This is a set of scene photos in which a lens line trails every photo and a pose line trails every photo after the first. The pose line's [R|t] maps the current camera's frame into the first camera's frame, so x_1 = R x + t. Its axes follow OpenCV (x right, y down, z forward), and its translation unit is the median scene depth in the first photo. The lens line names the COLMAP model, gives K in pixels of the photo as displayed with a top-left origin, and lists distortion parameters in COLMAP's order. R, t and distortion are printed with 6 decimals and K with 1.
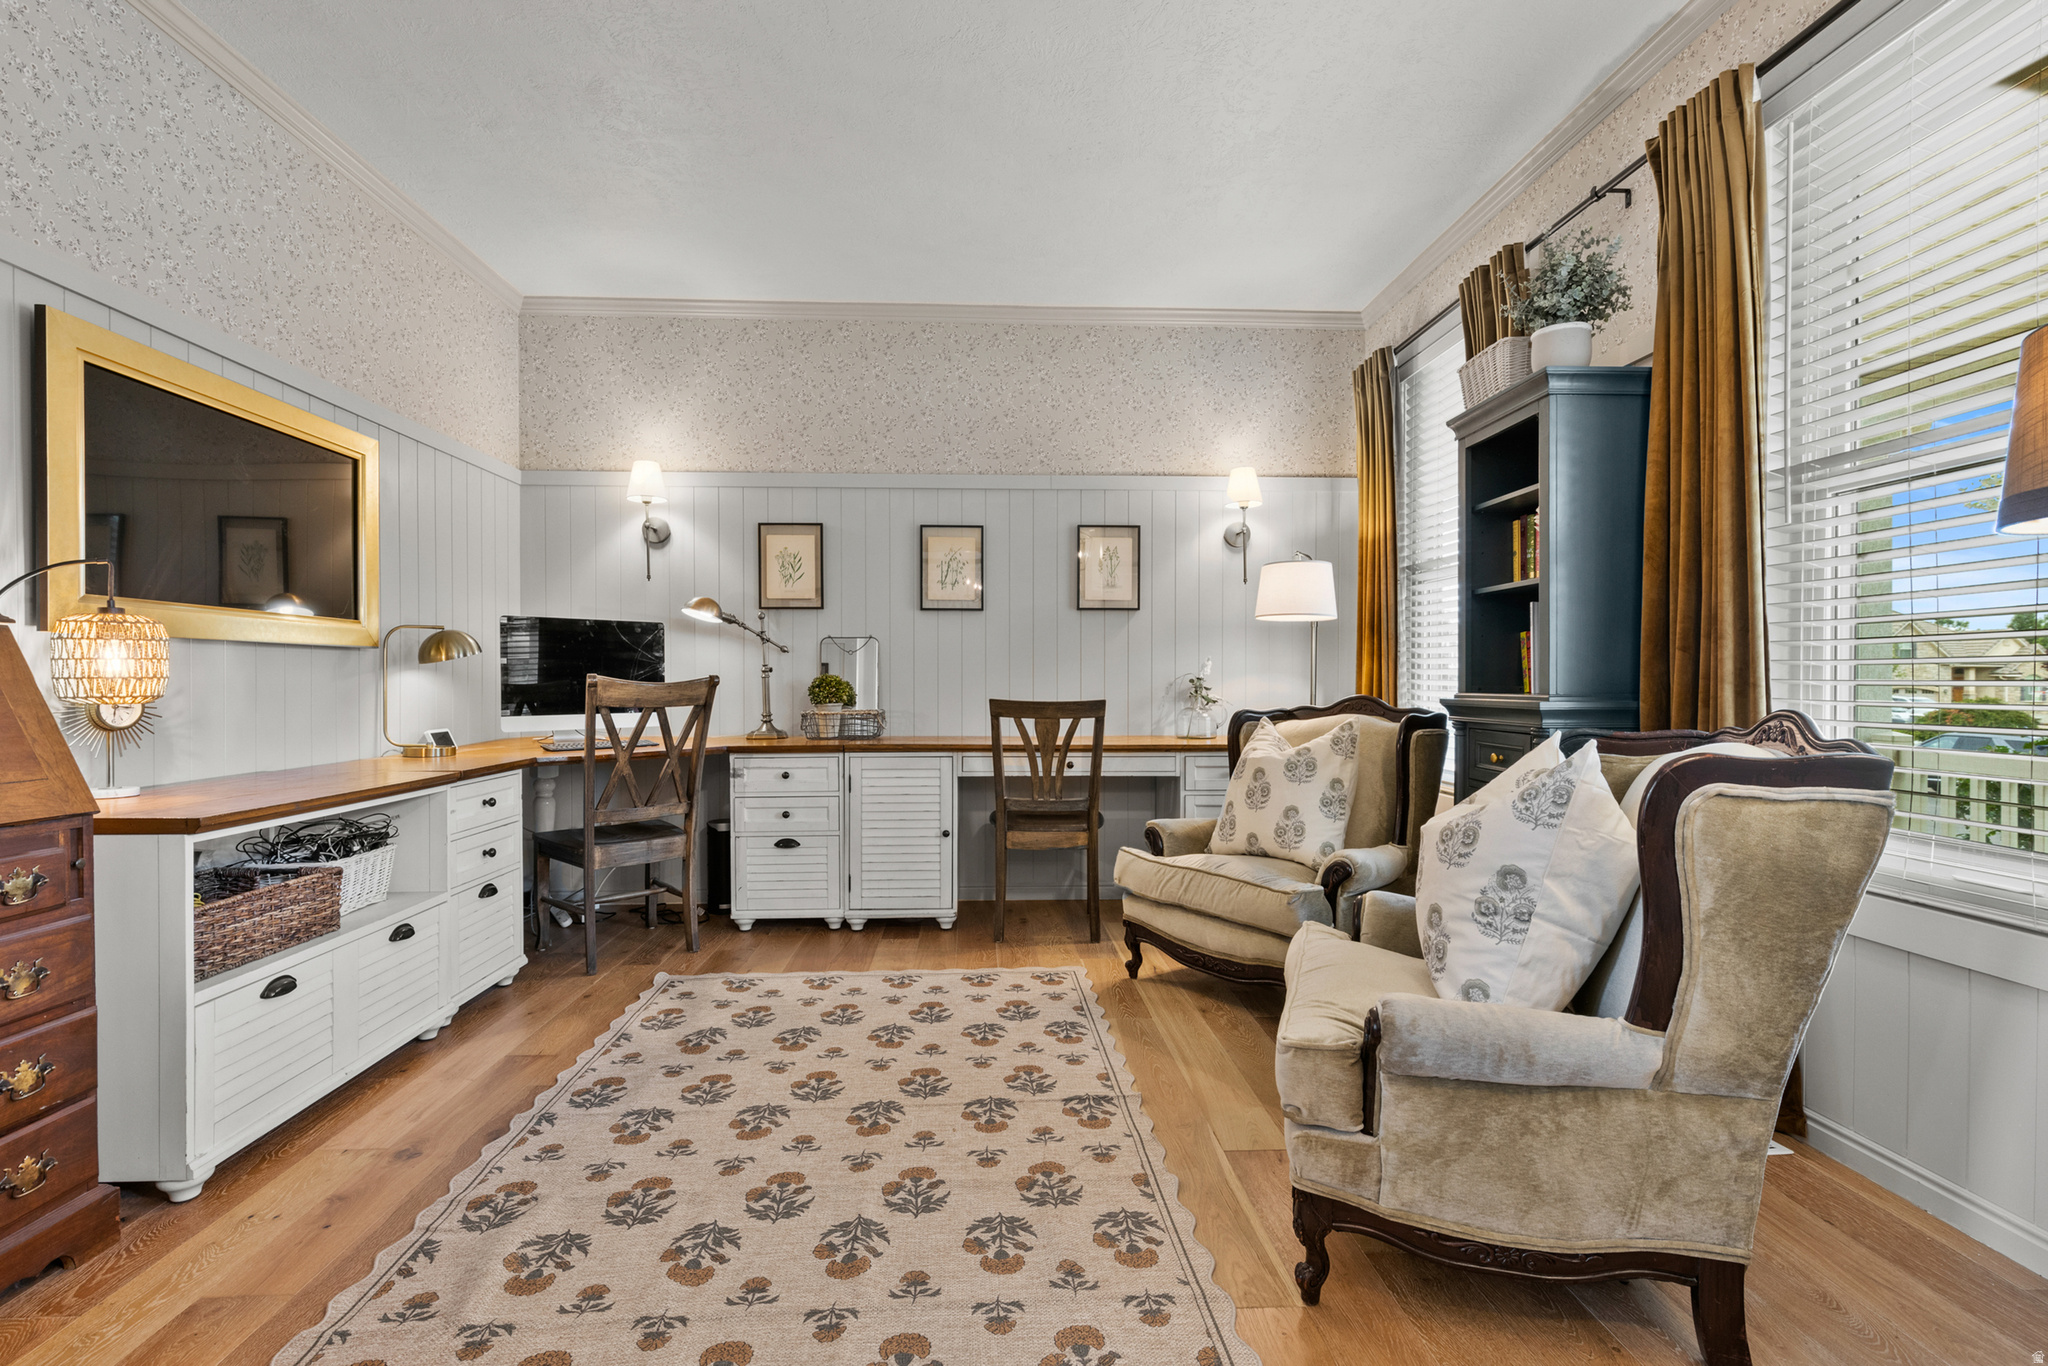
lens RADIAL K [[929.9, 0, 1018.1], [0, 929.9, 685.1], [0, 0, 1]] dist [0.003306, 0.000651]
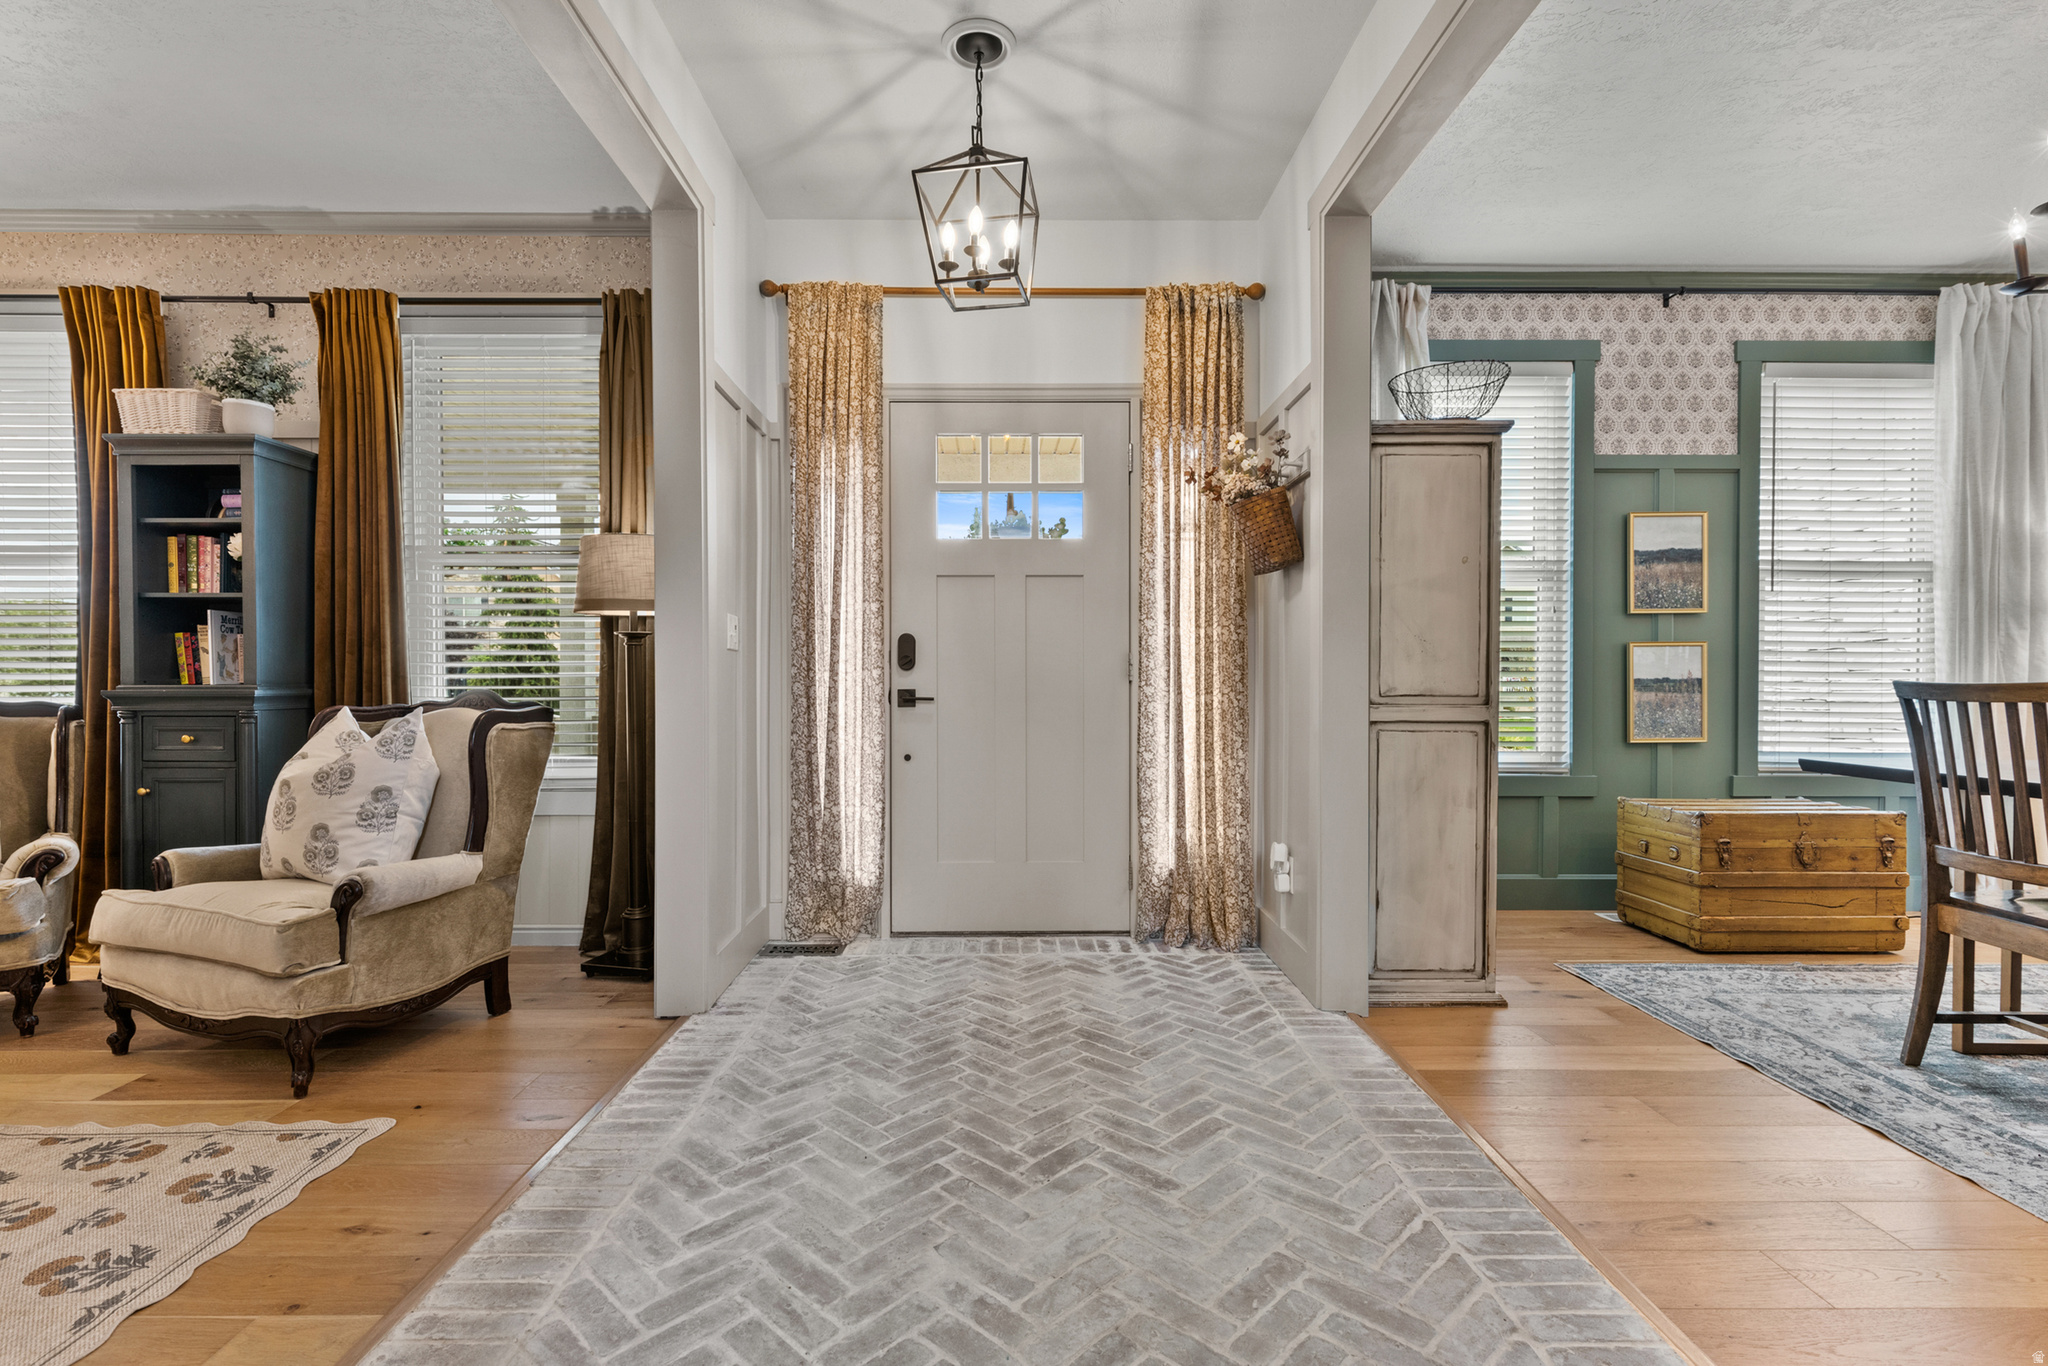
lens RADIAL K [[929.9, 0, 1020.0], [0, 929.9, 681.5], [0, 0, 1]] dist [0.003306, 0.000651]
pose [[0.028898, -0.004809, 0.999571, -0.945493], [0.005584, 0.999974, 0.004649, 0.007818], [-0.999567, 0.005447, 0.028924, -0.148303]]
